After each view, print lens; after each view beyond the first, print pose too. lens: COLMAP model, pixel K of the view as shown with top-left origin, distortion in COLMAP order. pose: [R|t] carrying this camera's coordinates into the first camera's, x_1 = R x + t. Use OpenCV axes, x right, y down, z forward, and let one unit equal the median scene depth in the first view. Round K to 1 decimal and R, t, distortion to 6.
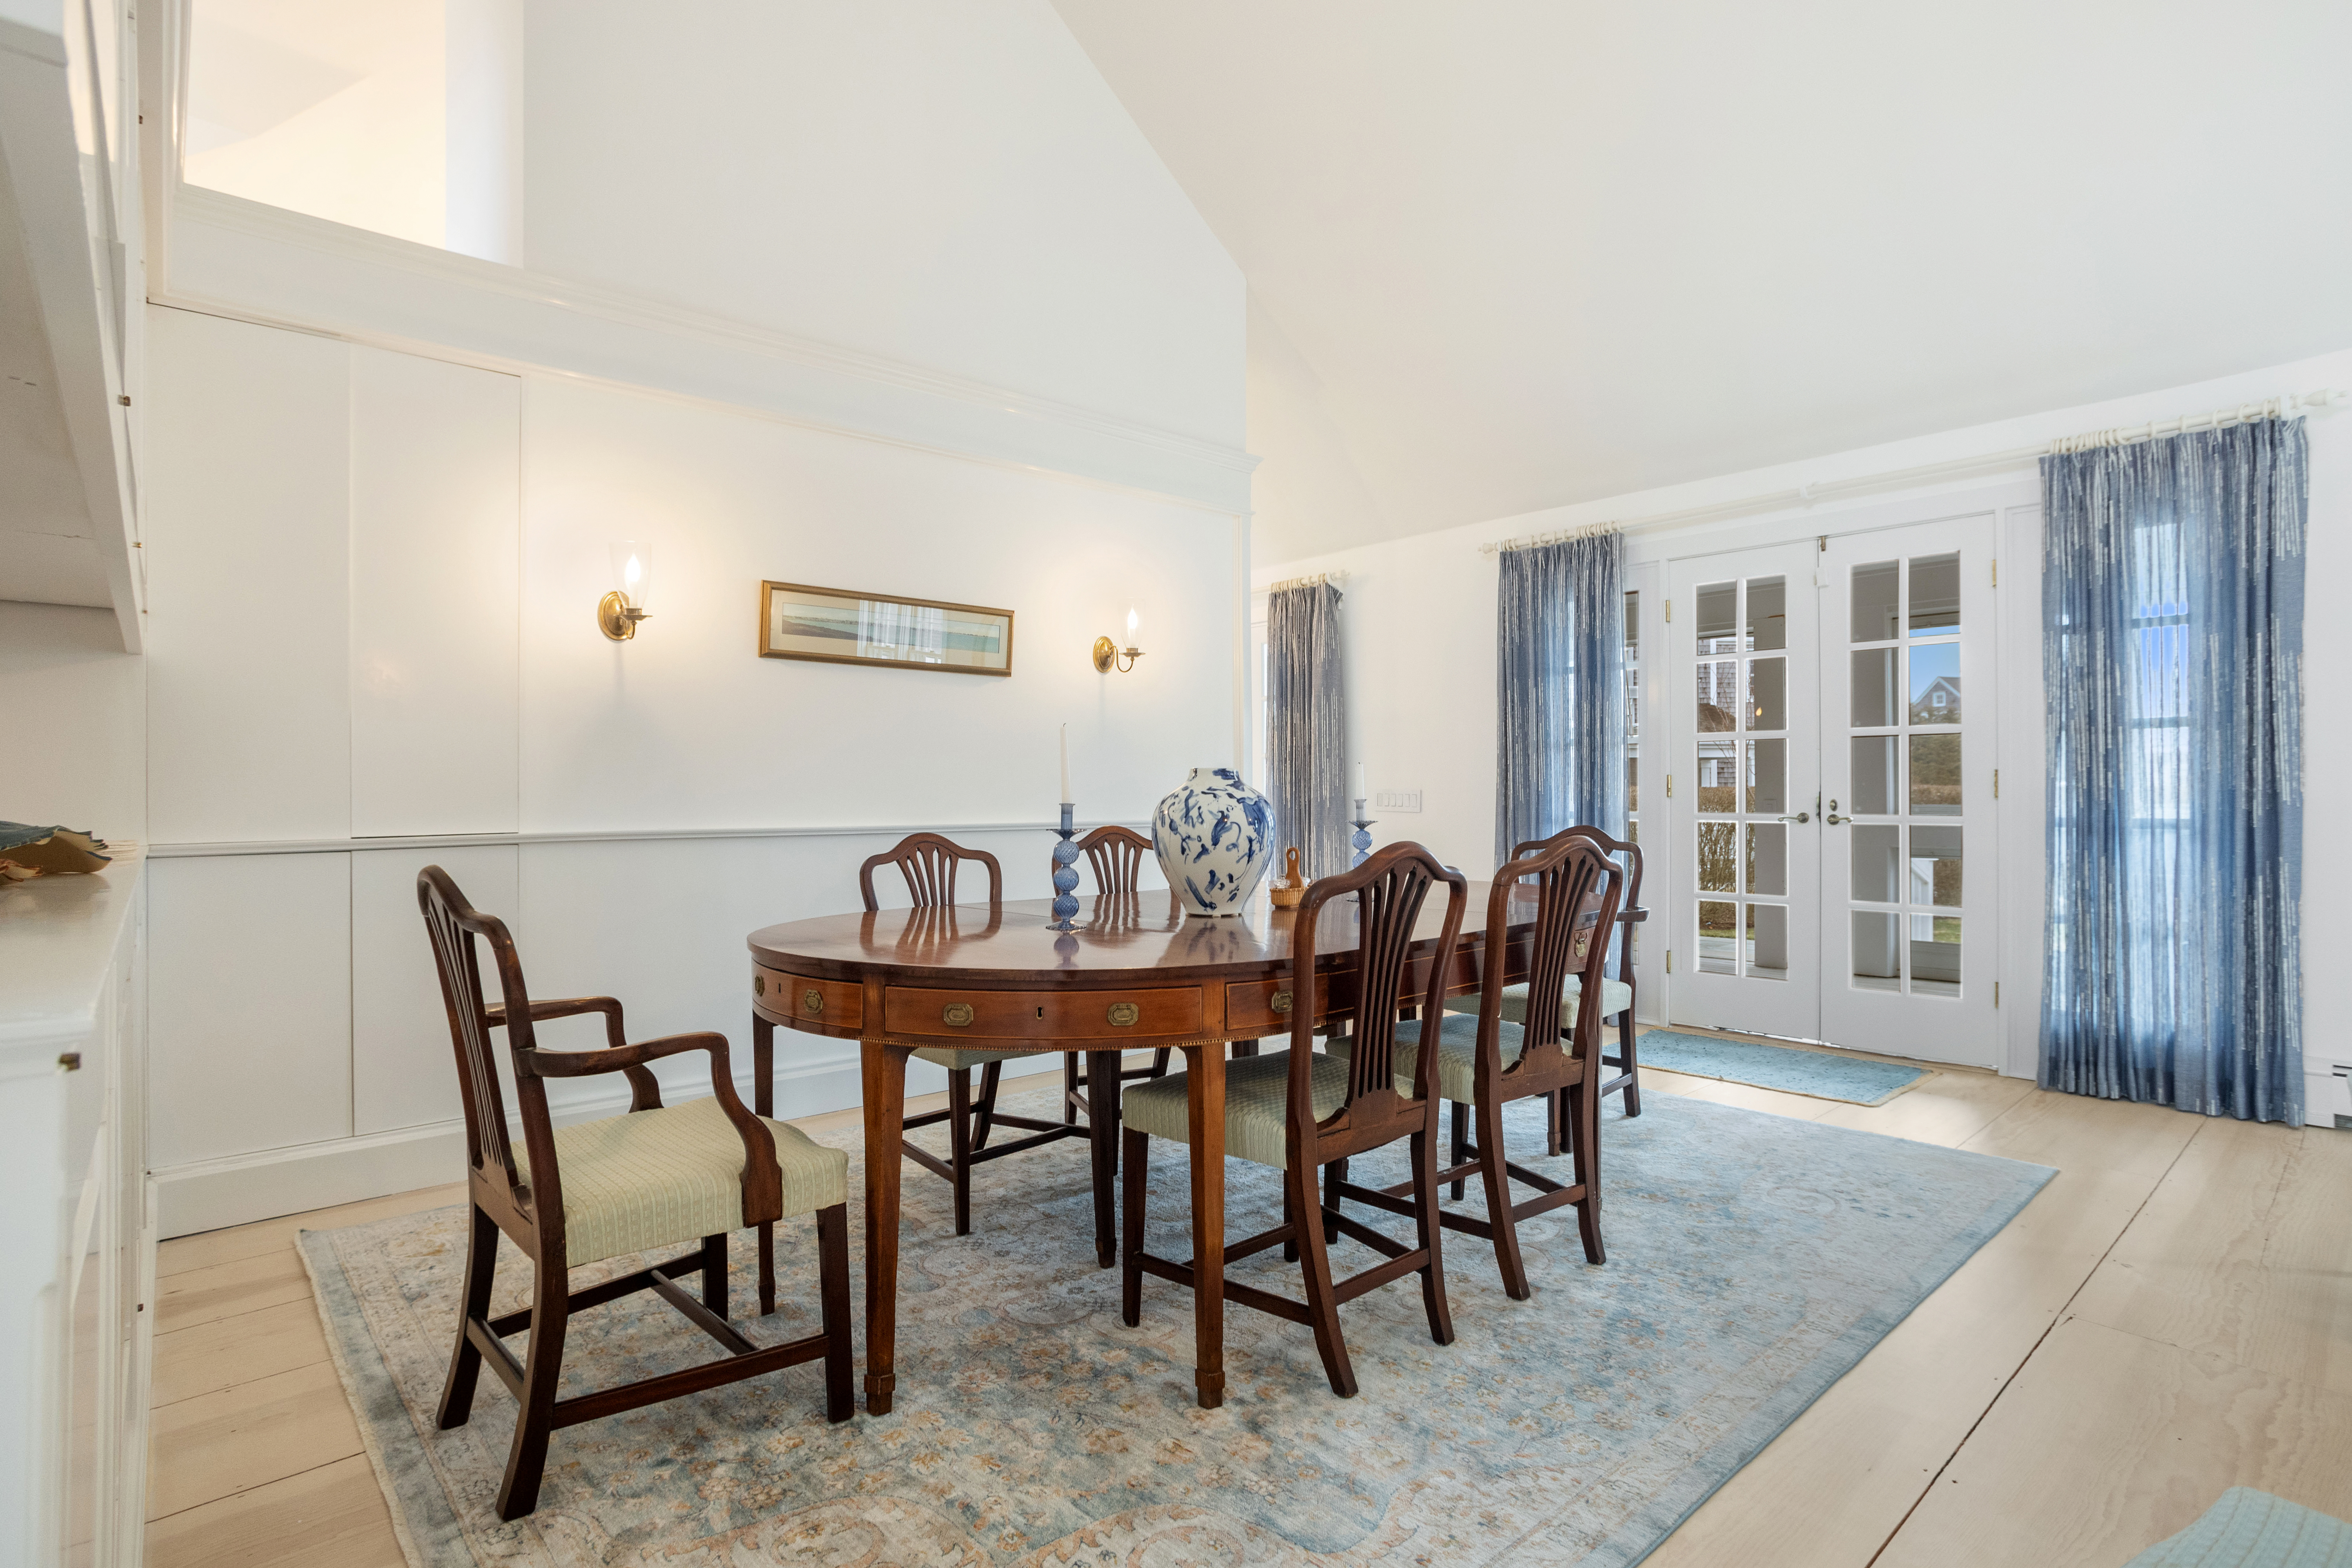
lens RADIAL K [[1167.5, 0, 1176.0], [0, 1167.5, 784.0], [0, 0, 1]] dist [-0.030186, 0.000093]
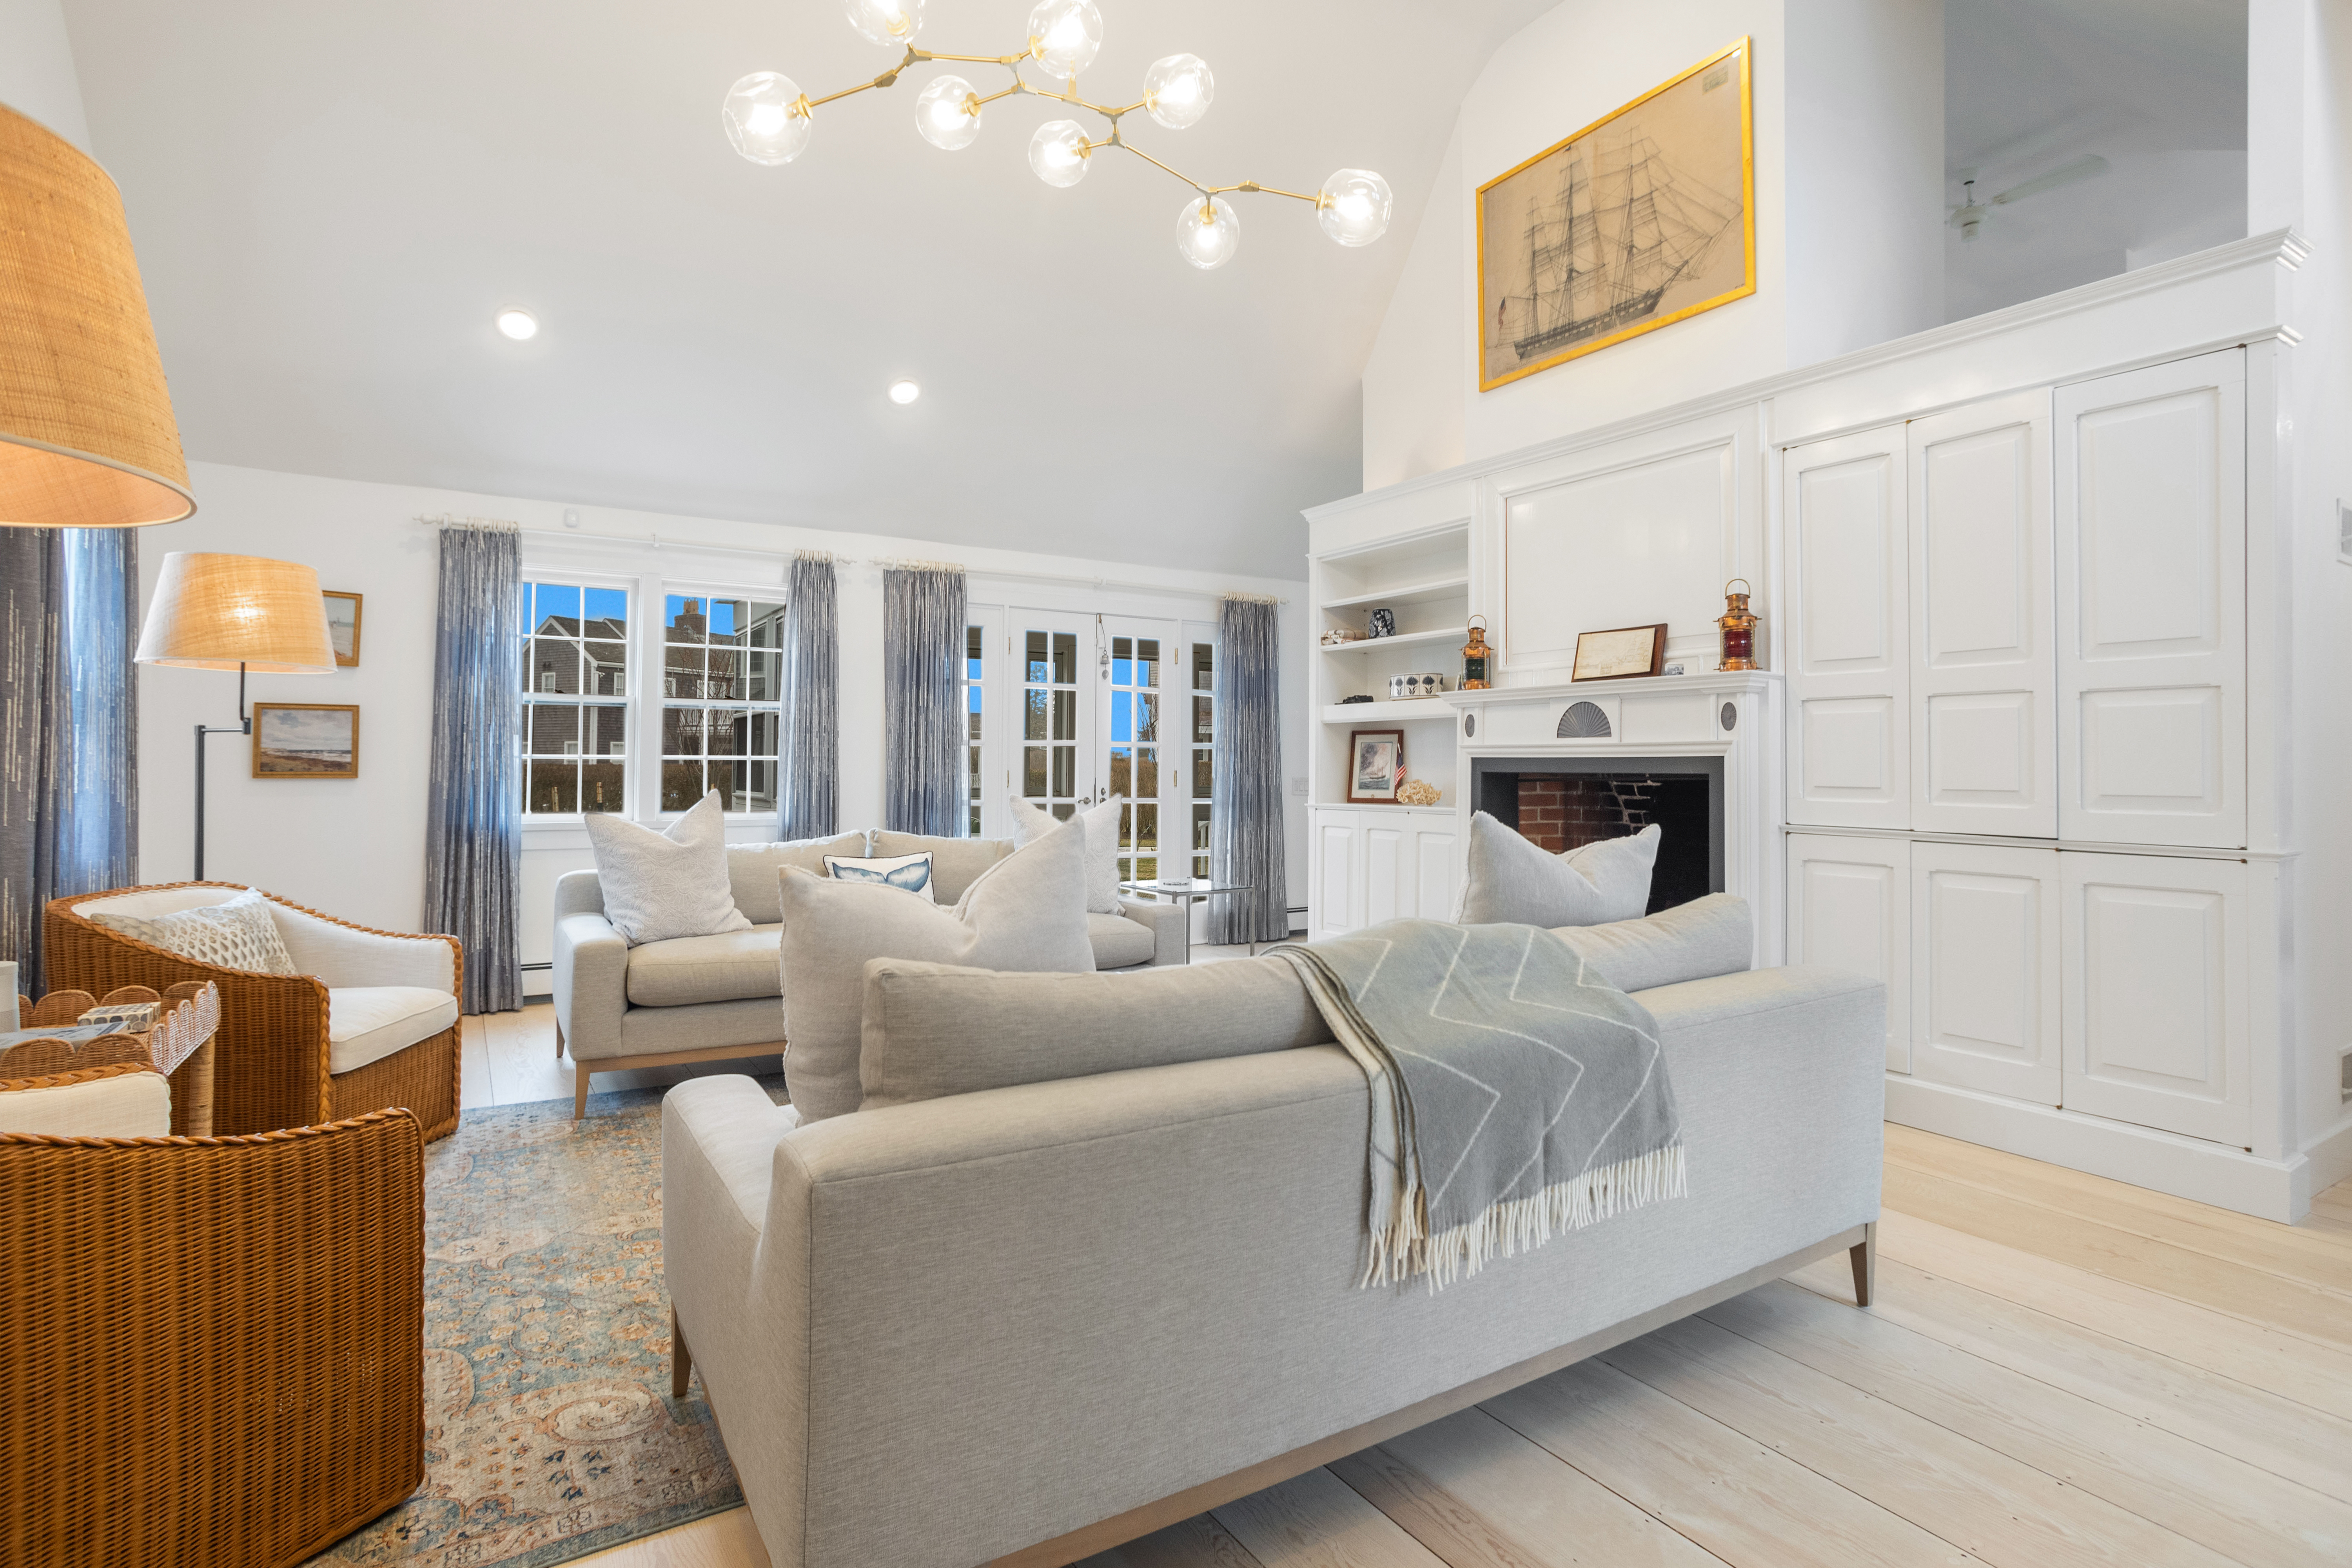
lens RADIAL K [[1167.5, 0, 1176.0], [0, 1167.5, 784.0], [0, 0, 1]] dist [-0.030186, 0.000093]
pose [[0.172902, -0.013104, 0.984852, -0.870607], [-0.000092, 0.999911, 0.013320, -0.010695], [-0.984939, -0.002394, 0.172885, 0.620327]]
